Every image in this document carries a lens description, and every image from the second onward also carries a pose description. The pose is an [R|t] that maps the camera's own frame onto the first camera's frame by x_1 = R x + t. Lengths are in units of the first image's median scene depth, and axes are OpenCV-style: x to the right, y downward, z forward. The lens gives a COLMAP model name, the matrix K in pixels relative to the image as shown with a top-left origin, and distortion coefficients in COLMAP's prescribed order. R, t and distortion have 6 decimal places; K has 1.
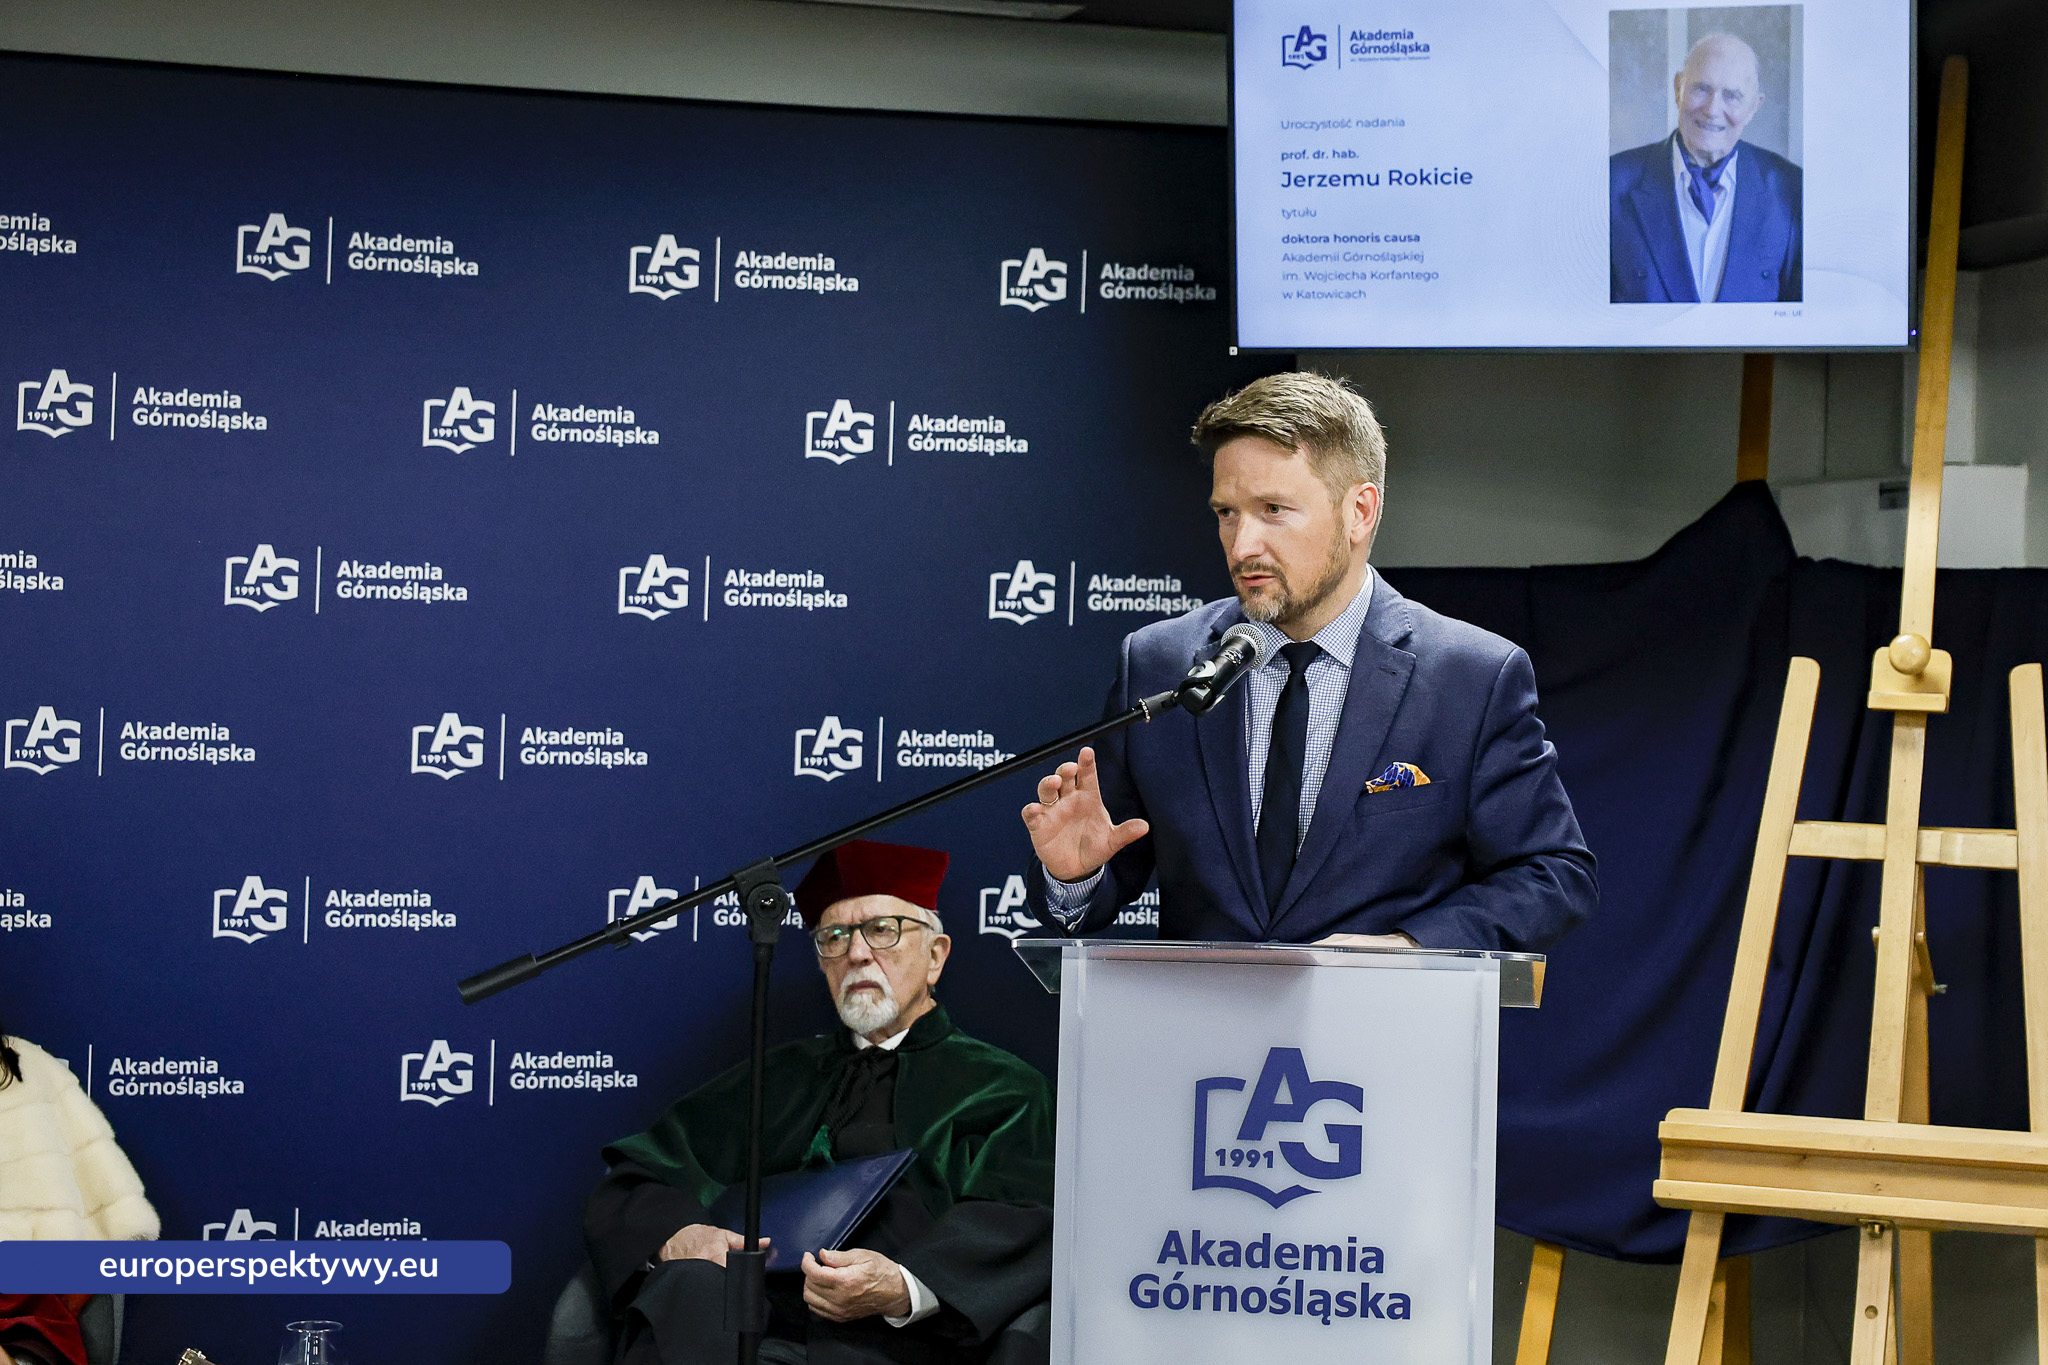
lens RADIAL K [[3894.2, 0, 1125.5], [0, 3894.2, 587.8], [0, 0, 1]] dist [0.022938, -0.168387]
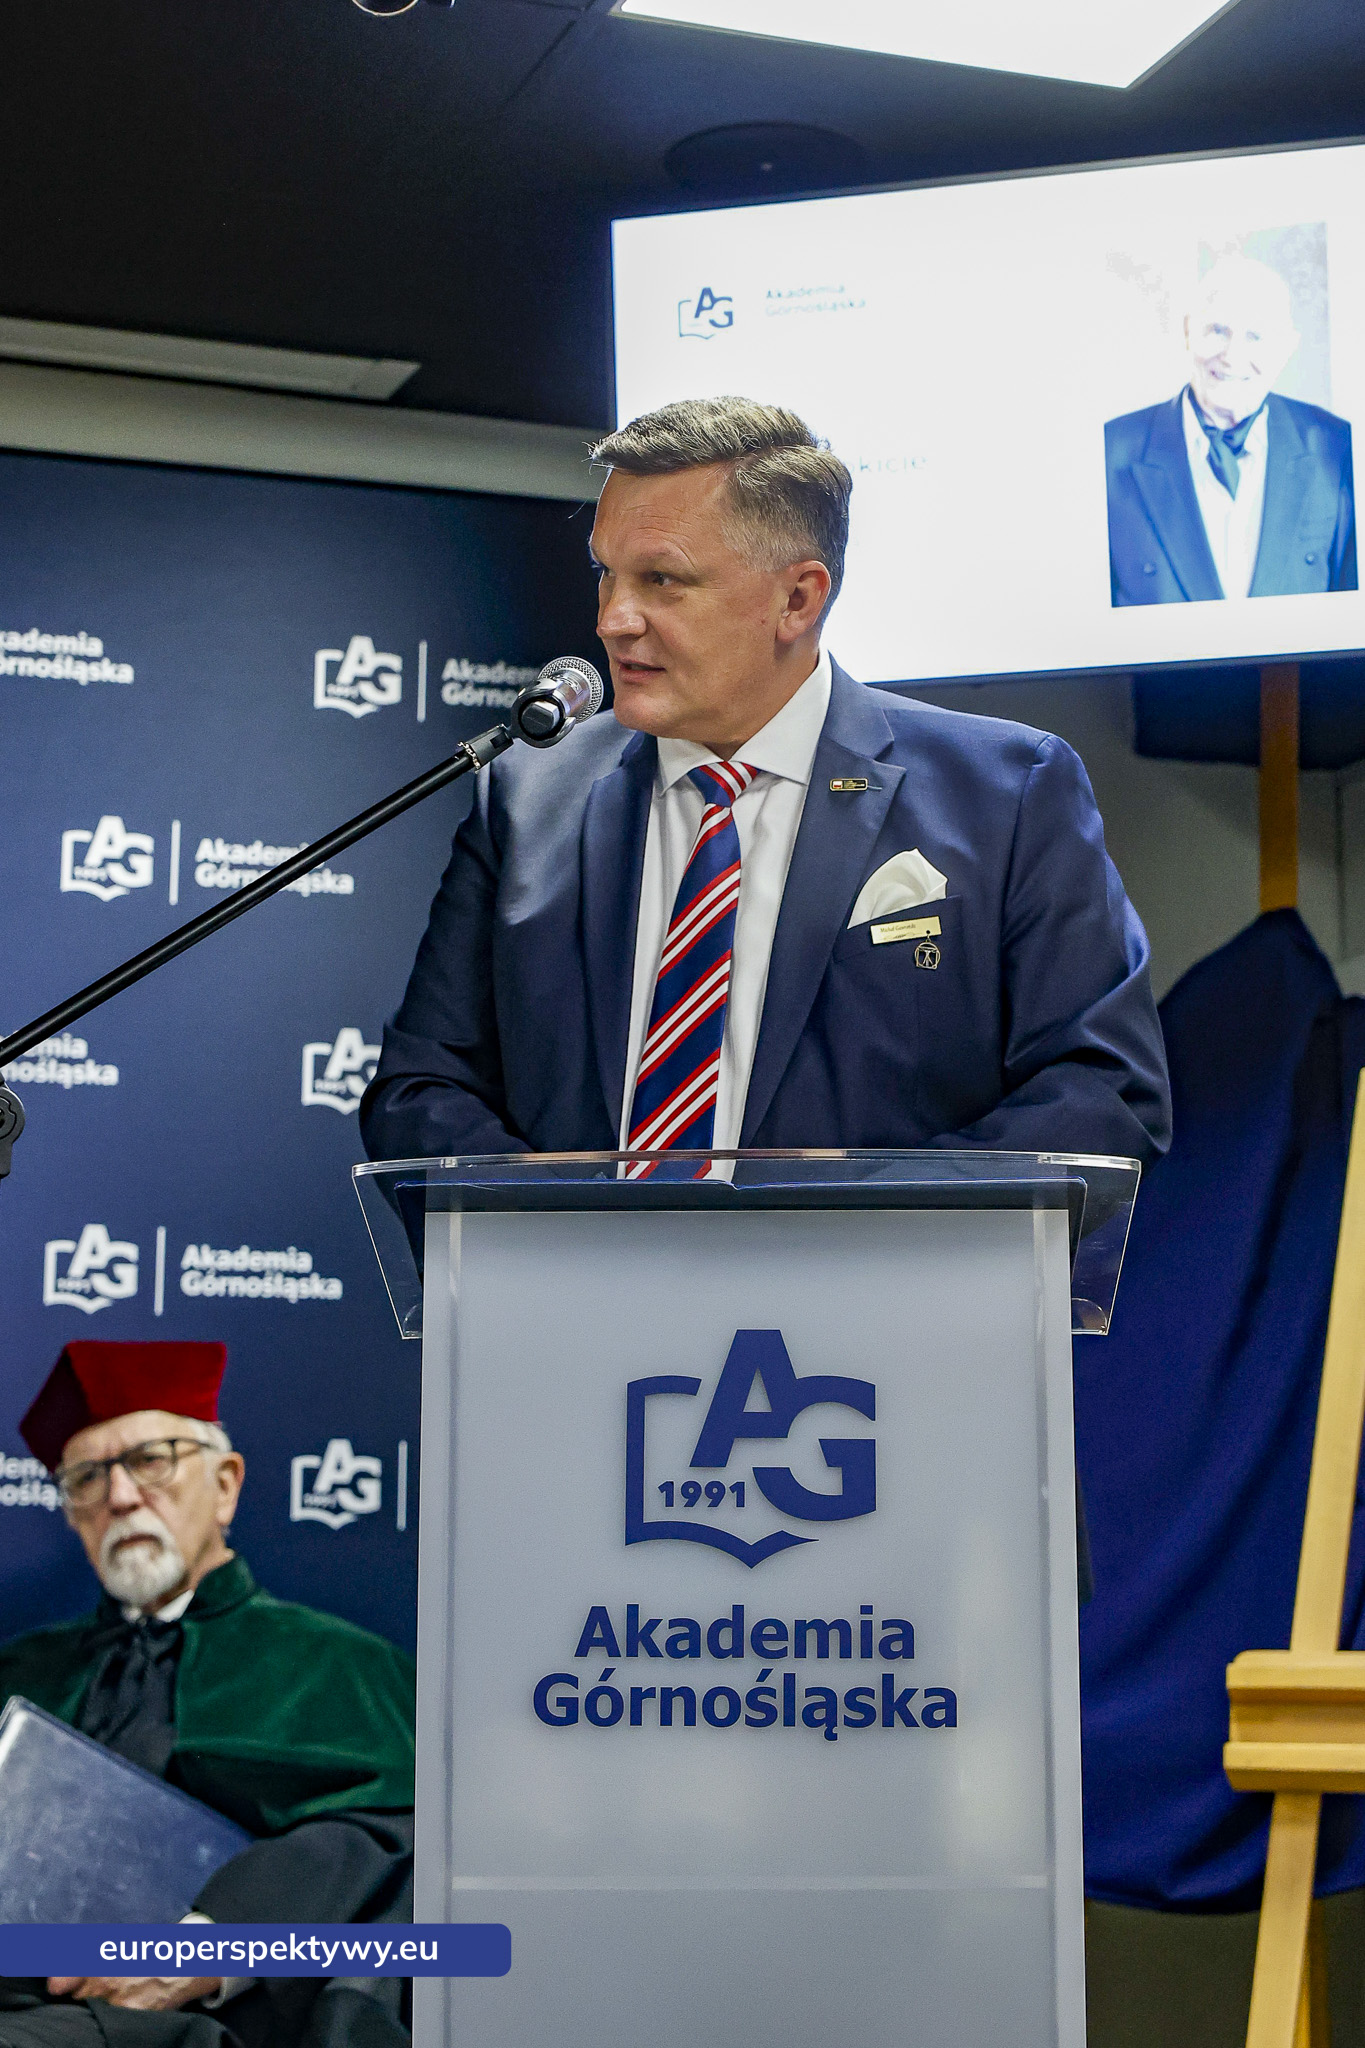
lens RADIAL K [[4122.2, 0, 713.9], [0, 4122.2, 902.5], [0, 0, 1]] dist [0.023695, 0.056168]
pose [[0.997479, -0.010475, 0.070191, -0.012277], [0.023155, 0.982959, -0.182359, 0.132851], [-0.067085, 0.183524, 0.980723, 0.214700]]
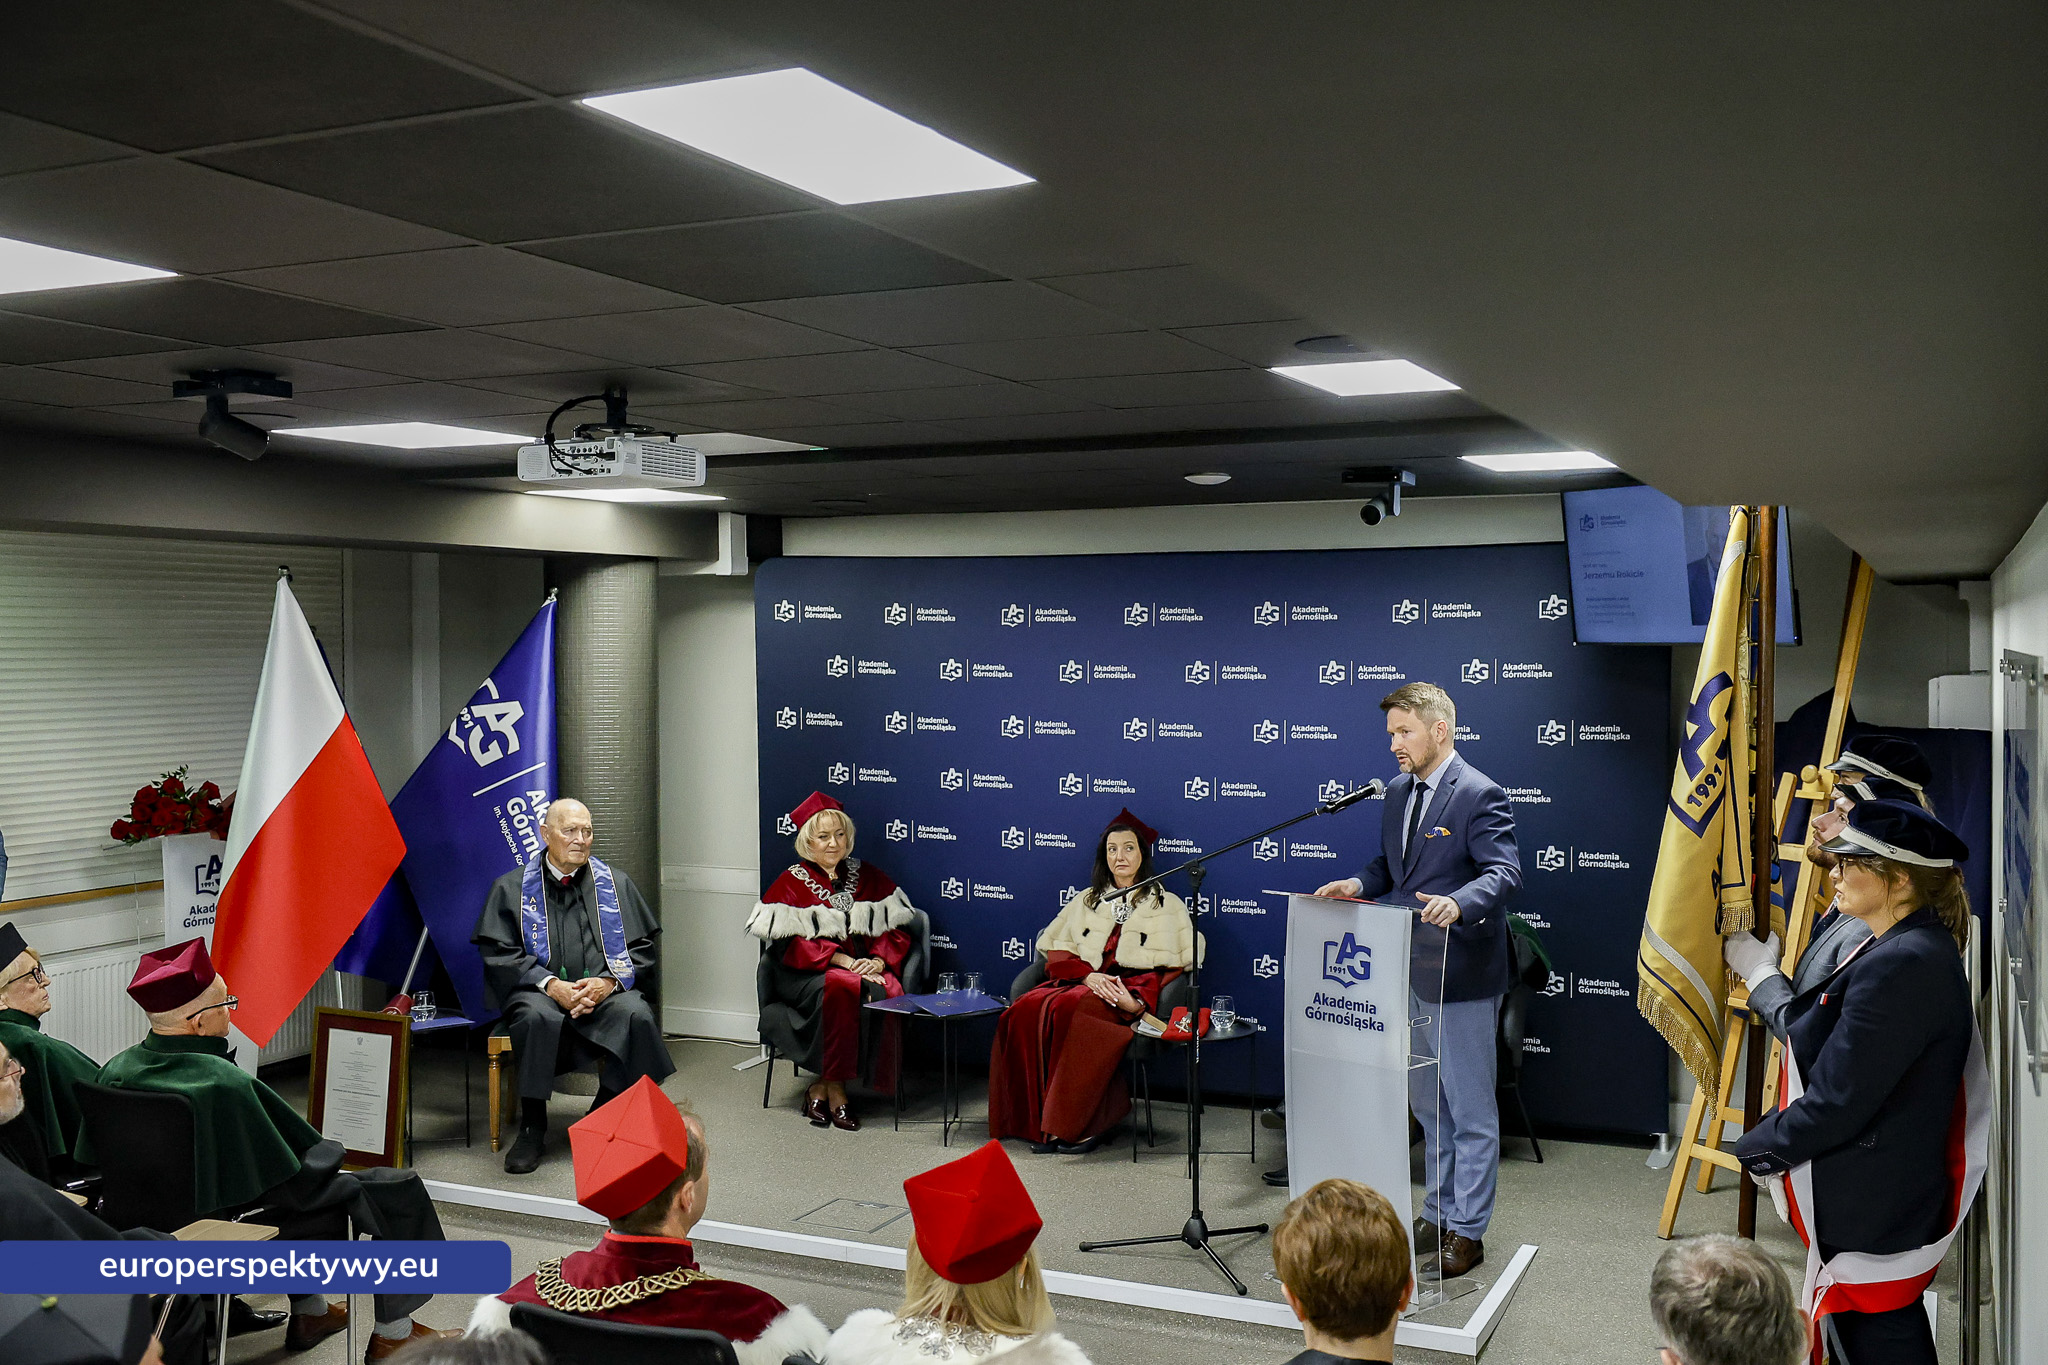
lens RADIAL K [[1893.4, 0, 1024.0], [0, 1893.4, 682.5], [0, 0, 1]] dist [-0.060763, 0.002173]
pose [[0.736806, -0.010840, -0.676017, 0.608424], [0.036147, 0.999073, 0.023378, -0.080624], [0.675137, -0.041661, 0.736515, -0.131784]]
